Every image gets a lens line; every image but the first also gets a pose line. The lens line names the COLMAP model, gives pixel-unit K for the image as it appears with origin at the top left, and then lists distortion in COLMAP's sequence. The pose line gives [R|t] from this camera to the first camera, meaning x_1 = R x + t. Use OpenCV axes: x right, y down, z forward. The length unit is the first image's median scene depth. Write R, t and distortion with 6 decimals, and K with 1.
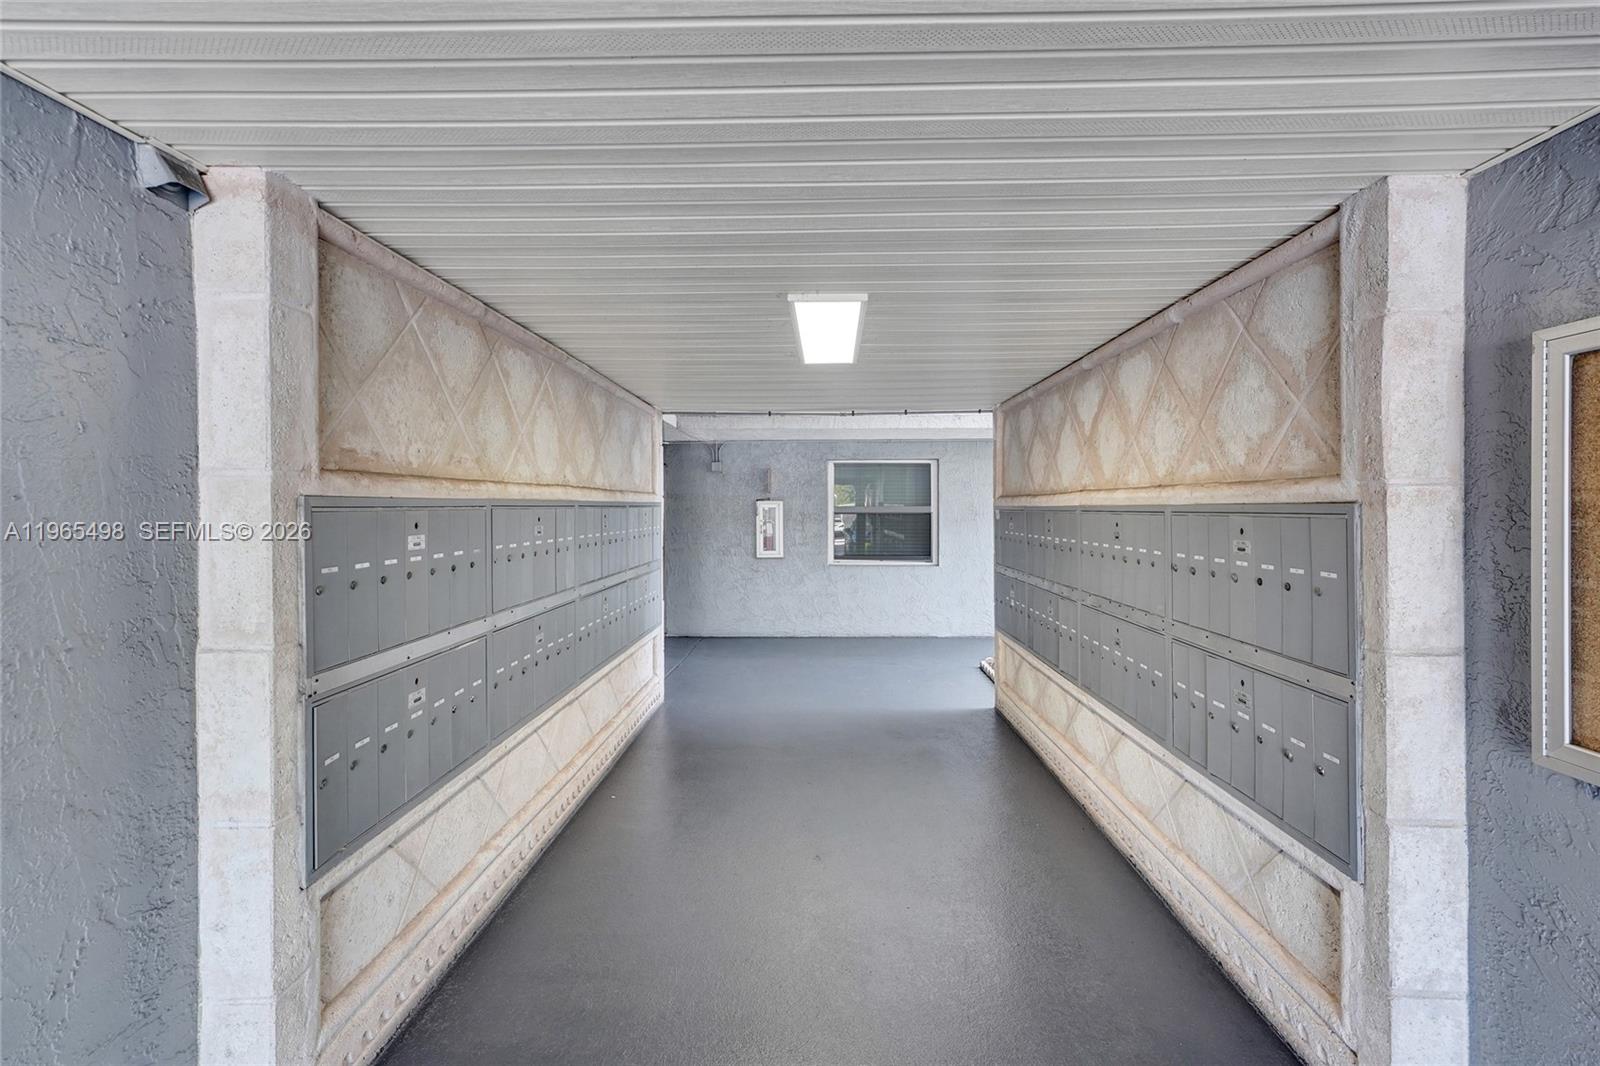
lens RADIAL K [[736.4, 0, 803.4], [0, 736.4, 516.5], [0, 0, 1]] dist [0.002847, 0.006840]
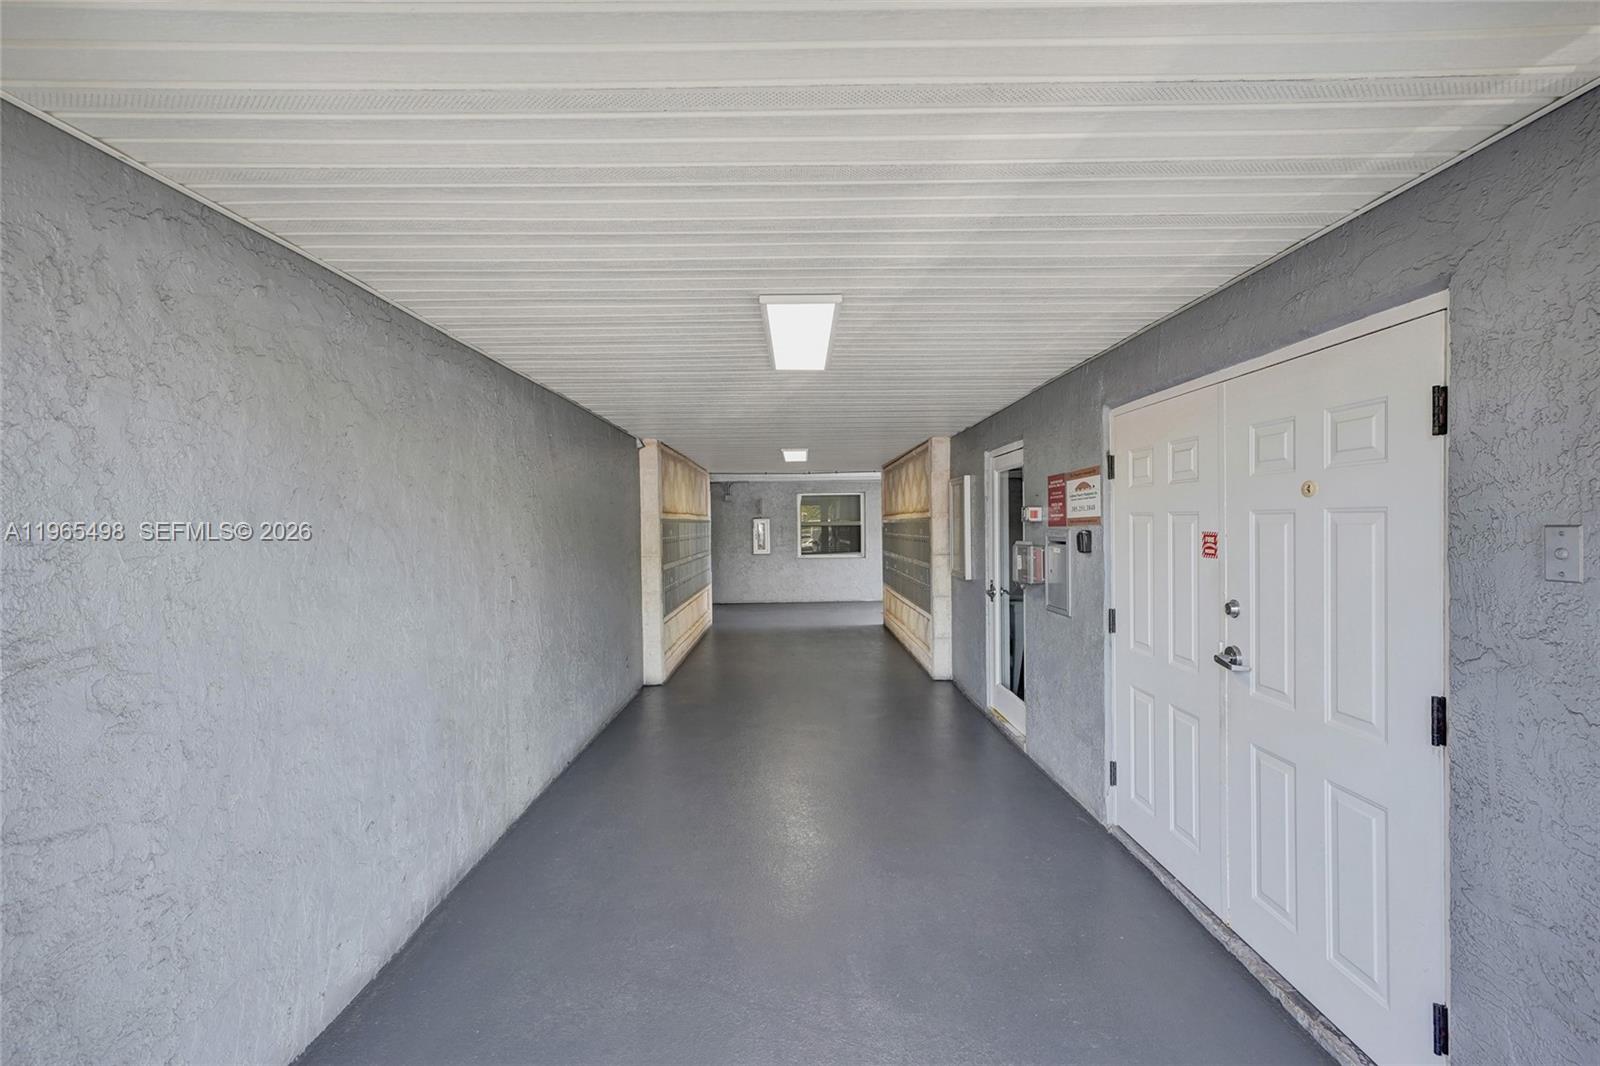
lens RADIAL K [[795.0, 0, 799.3], [0, 795.0, 530.8], [0, 0, 1]] dist [0.000291, 0.000001]
pose [[0.999449, -0.010517, 0.031483, -0.019293], [0.010676, 0.999931, -0.004873, 0.015700], [-0.031430, 0.005206, 0.999492, -0.789619]]
